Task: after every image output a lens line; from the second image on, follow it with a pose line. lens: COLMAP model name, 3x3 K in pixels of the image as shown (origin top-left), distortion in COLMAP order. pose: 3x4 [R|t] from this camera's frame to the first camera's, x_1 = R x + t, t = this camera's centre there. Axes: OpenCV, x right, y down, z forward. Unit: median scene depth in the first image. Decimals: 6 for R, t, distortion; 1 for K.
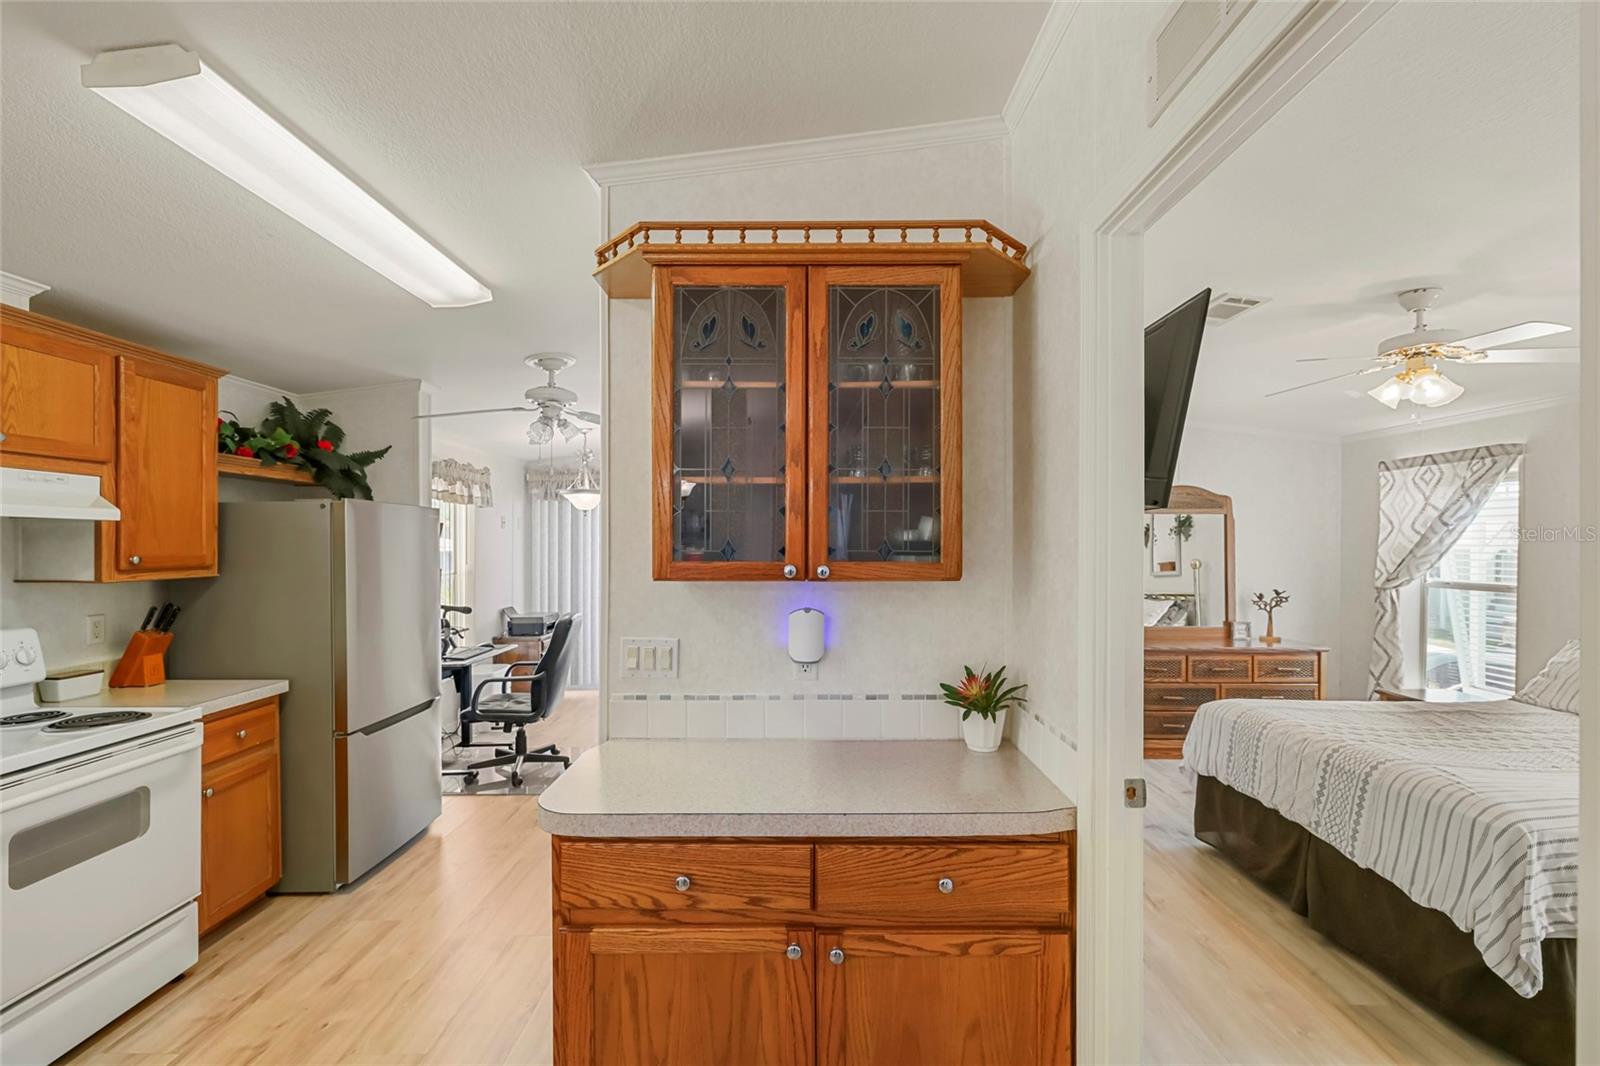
lens RADIAL K [[669.0, 0, 797.8], [0, 669.0, 544.1], [0, 0, 1]] dist [-0.001033, 0.000139]
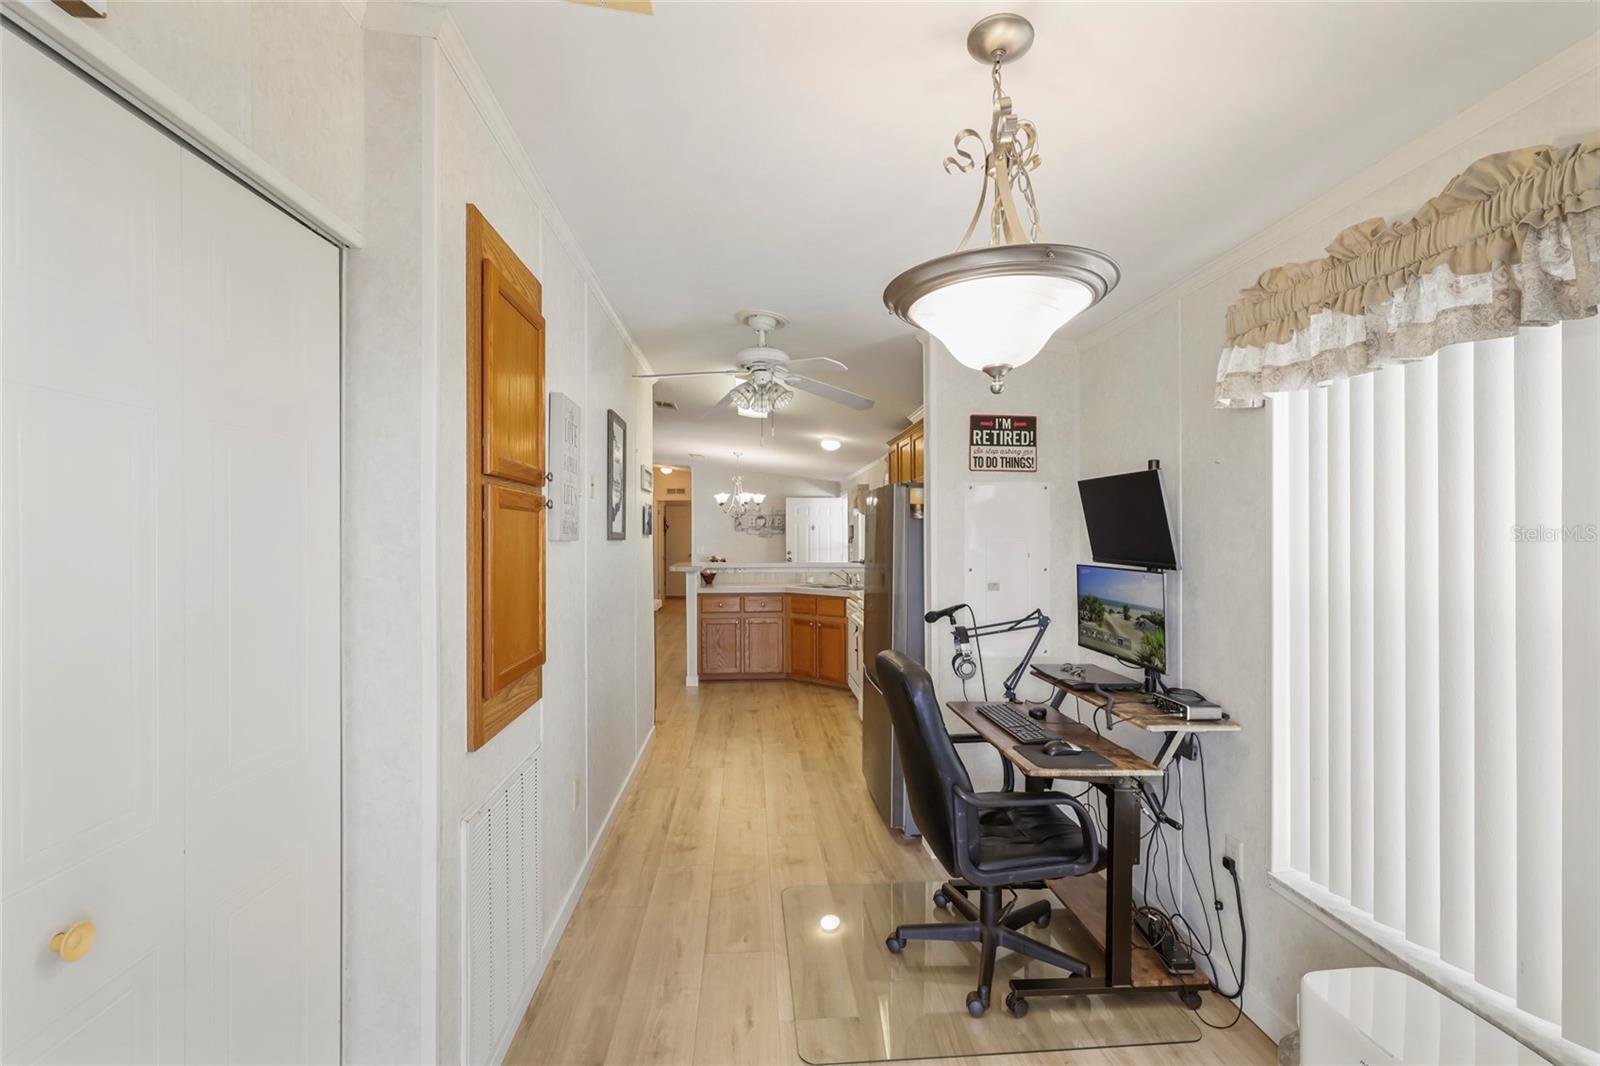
lens RADIAL K [[669.0, 0, 797.1], [0, 669.0, 533.9], [0, 0, 1]] dist [-0.001033, 0.000139]
pose [[-0.997044, 0.002543, -0.076789, -0.489292], [0.002600, 0.999996, -0.000639, 0.020054], [0.076787, -0.000836, -0.997047, 2.695186]]
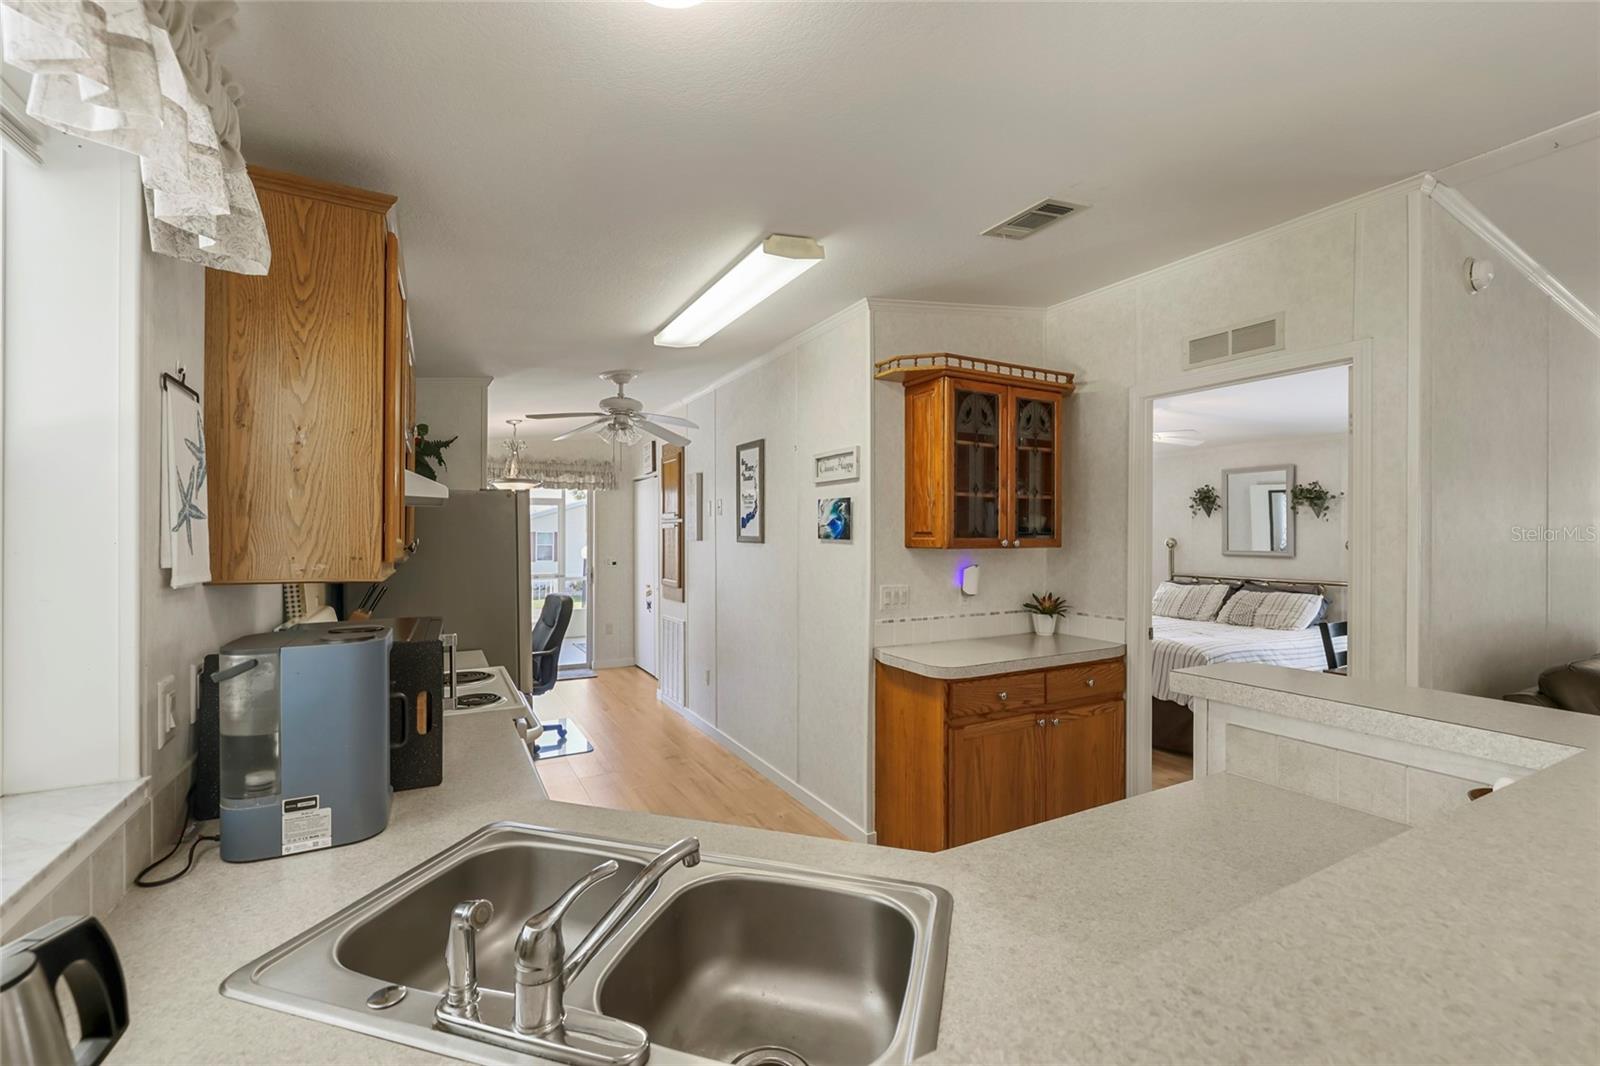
lens RADIAL K [[669.0, 0, 794.8], [0, 669.0, 536.6], [0, 0, 1]] dist [-0.001033, 0.000139]
pose [[0.877965, -0.000568, 0.478724, -0.945609], [-0.000768, 0.999996, 0.002595, 0.010887], [-0.478724, -0.002646, 0.877961, -0.263875]]
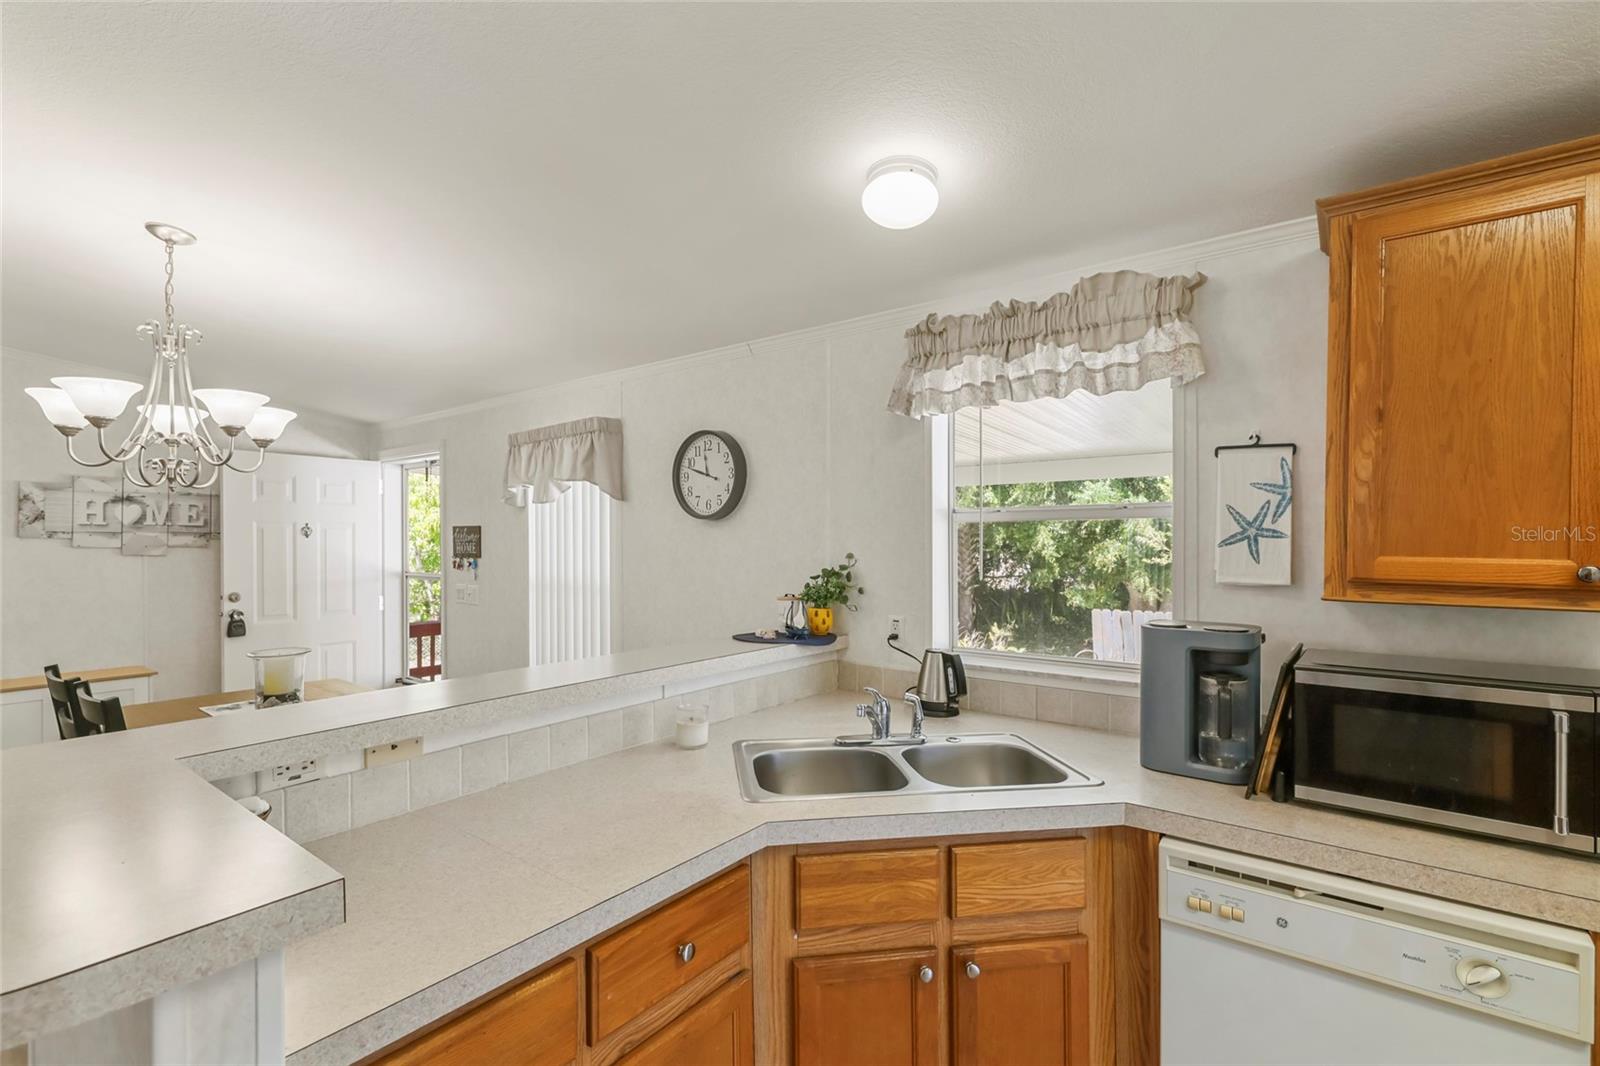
lens RADIAL K [[720.4, 0, 790.8], [0, 720.4, 542.9], [0, 0, 1]] dist [0.000622, 0.000283]
pose [[-0.605208, 0.004340, -0.796055, -0.195013], [0.001117, 0.999989, 0.004603, 0.000771], [0.796066, 0.001897, -0.605206, 0.450545]]
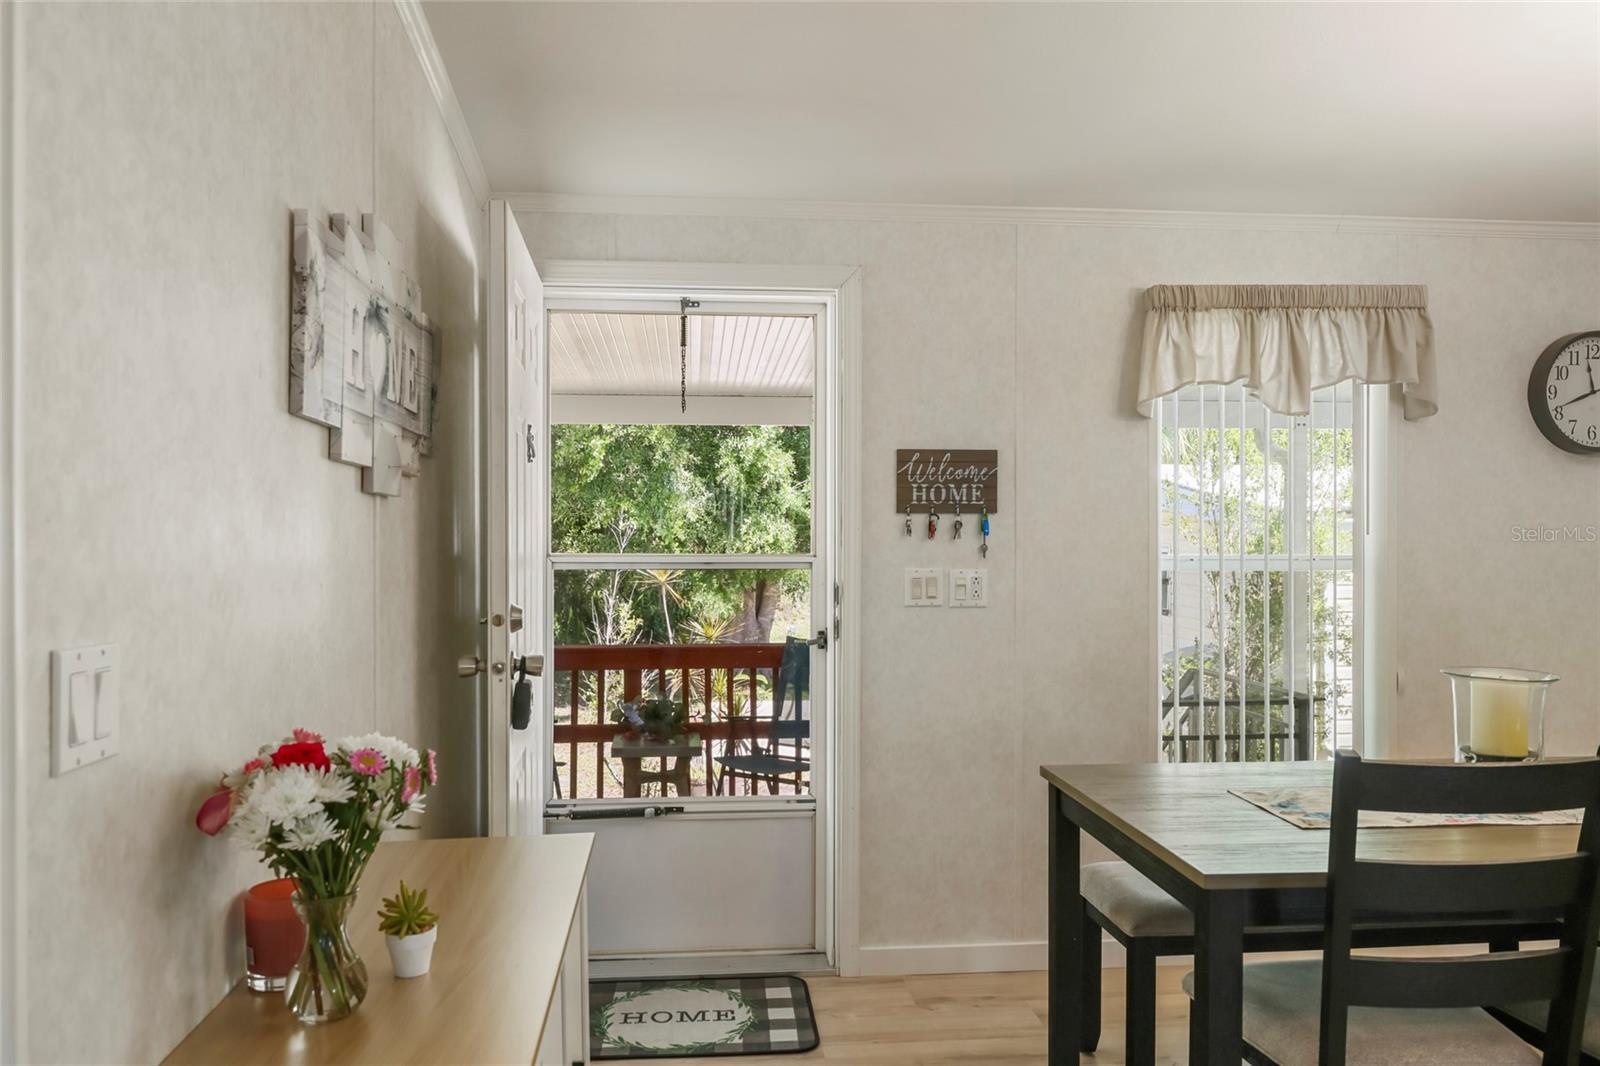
lens RADIAL K [[1192.5, 0, 799.4], [0, 1192.5, 538.2], [0, 0, 1]] dist [0.005788, -0.001525]
pose [[0.104504, 0.008704, -0.994486, 0.299765], [-0.000719, 0.999962, 0.008677, 0.060818], [0.994524, -0.000191, 0.104506, -1.571694]]
